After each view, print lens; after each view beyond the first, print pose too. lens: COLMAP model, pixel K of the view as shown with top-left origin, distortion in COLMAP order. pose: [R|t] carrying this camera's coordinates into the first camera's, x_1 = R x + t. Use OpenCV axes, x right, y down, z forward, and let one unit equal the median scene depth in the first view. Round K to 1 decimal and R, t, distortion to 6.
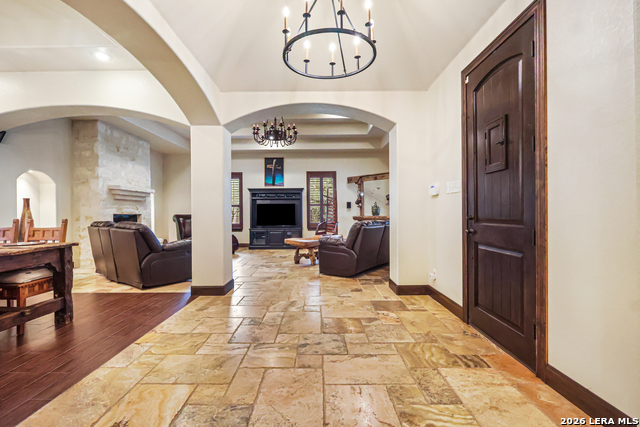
lens RADIAL K [[300.8, 0, 319.2], [0, 300.8, 212.5], [0, 0, 1]] dist [-0.003884, 0.000153]
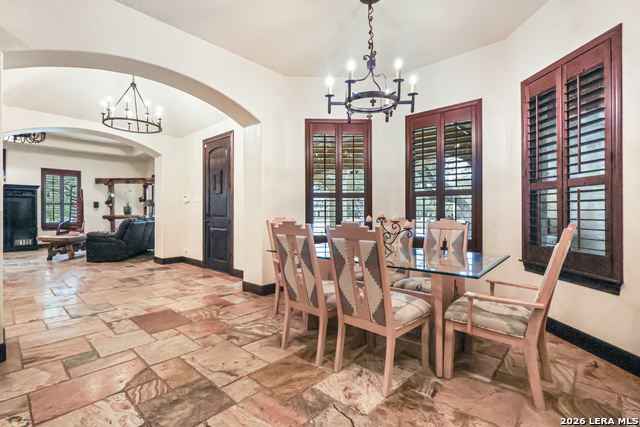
lens RADIAL K [[300.8, 0, 319.9], [0, 300.8, 213.0], [0, 0, 1]] dist [-0.003884, 0.000153]
pose [[0.681376, 0.005947, 0.731909, -0.163208], [-0.006059, 0.999979, -0.002485, 0.002048], [-0.731908, -0.002742, 0.681398, -0.334177]]
